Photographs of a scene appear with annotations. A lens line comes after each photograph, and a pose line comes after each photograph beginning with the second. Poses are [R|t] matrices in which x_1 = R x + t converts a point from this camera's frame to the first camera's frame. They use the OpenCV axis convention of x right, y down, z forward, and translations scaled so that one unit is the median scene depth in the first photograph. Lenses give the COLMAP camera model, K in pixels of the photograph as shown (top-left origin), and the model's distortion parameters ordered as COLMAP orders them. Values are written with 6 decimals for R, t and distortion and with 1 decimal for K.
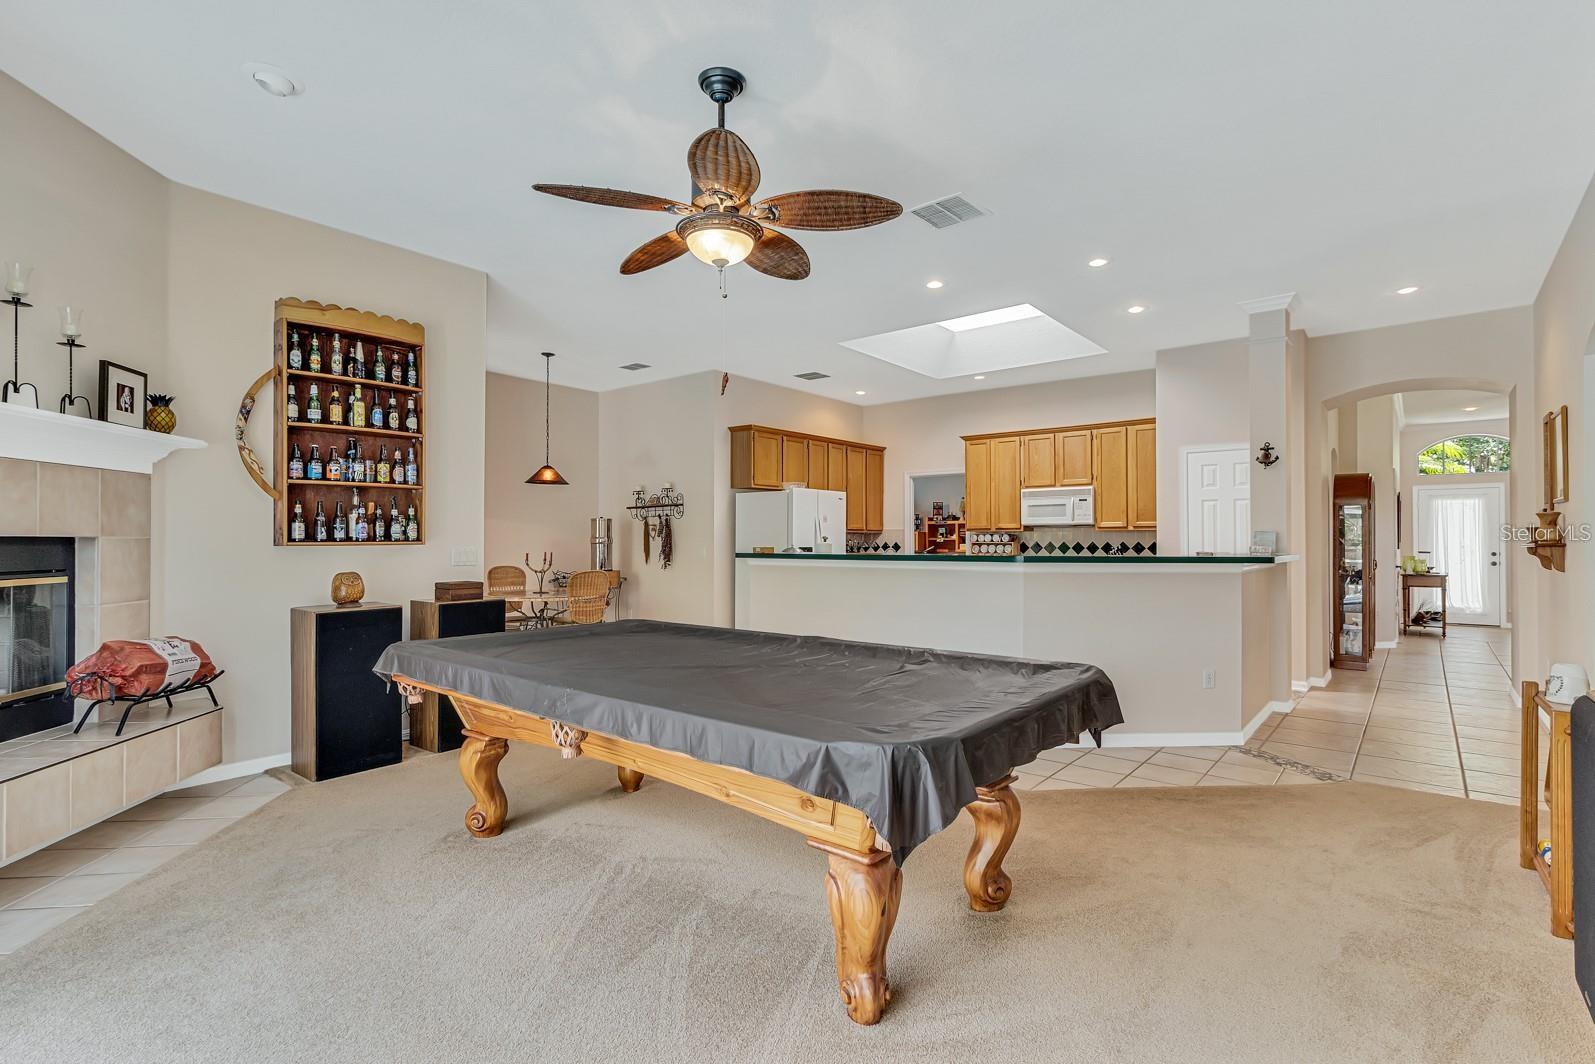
lens RADIAL K [[763.1, 0, 775.8], [0, 763.1, 536.1], [0, 0, 1]] dist [0.001044, 0.000598]
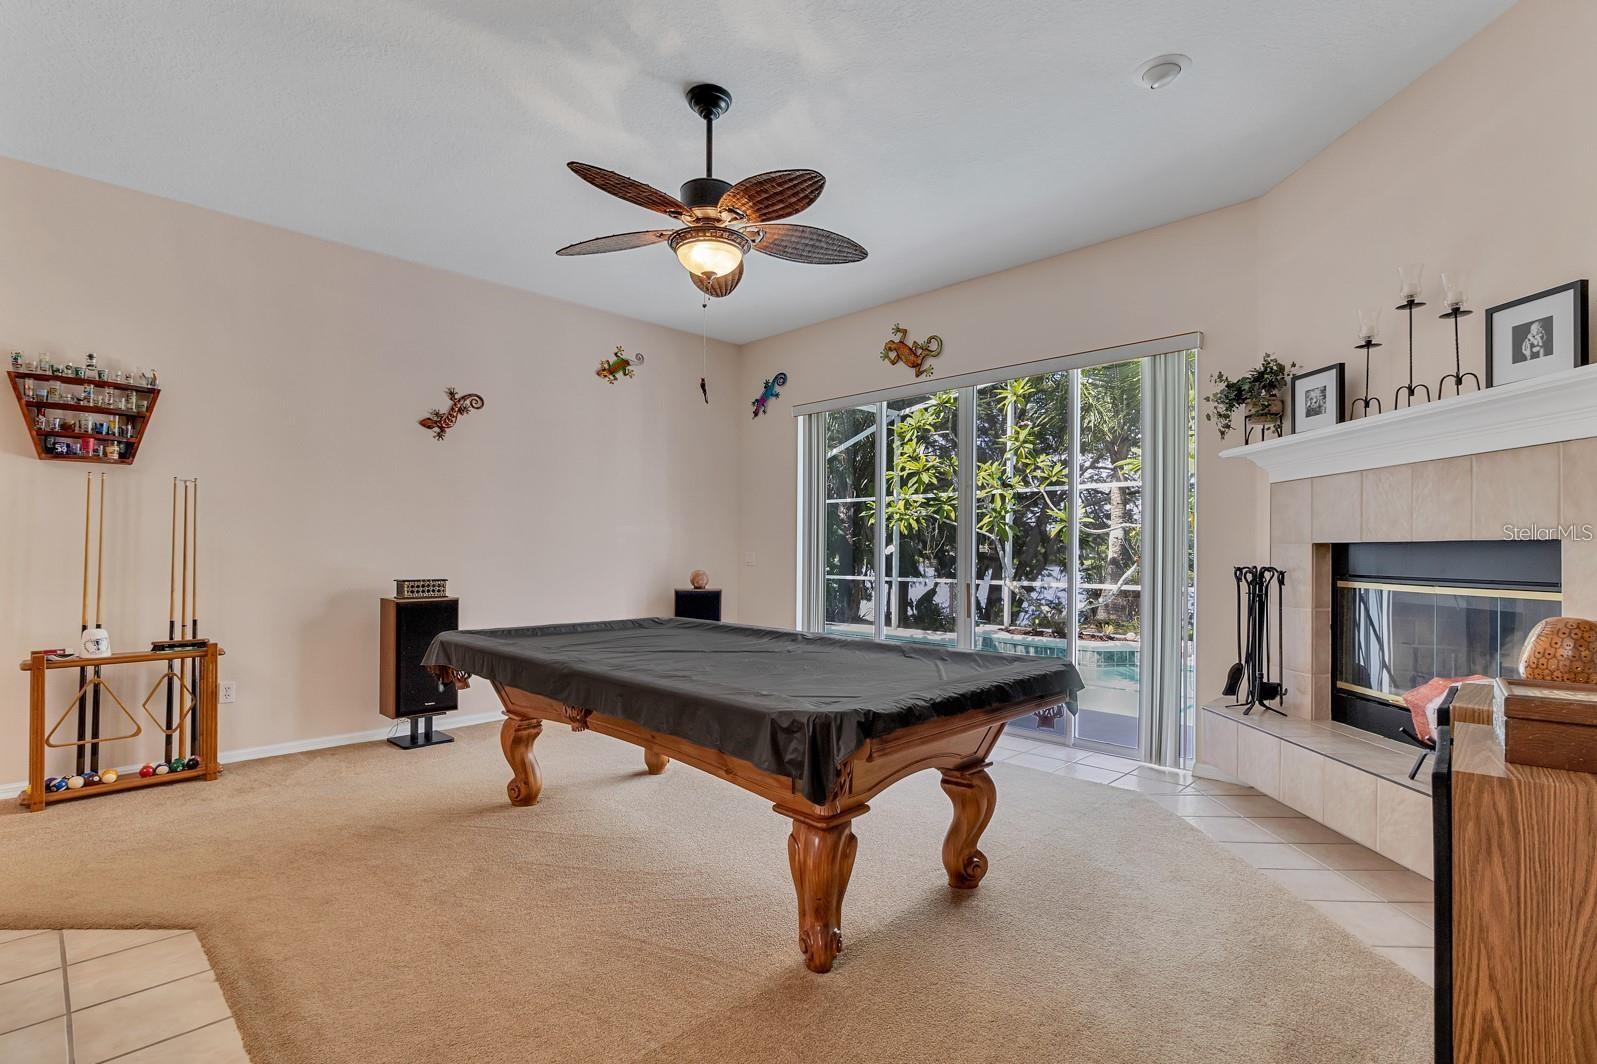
lens RADIAL K [[758.9, 0, 793.2], [0, 758.9, 552.5], [0, 0, 1]] dist [-0.002210, 0.000191]
pose [[-0.996372, -0.006562, 0.084846, -0.181960], [-0.007049, 0.999960, -0.005446, 0.018530], [-0.084807, -0.006024, -0.996379, 1.367983]]
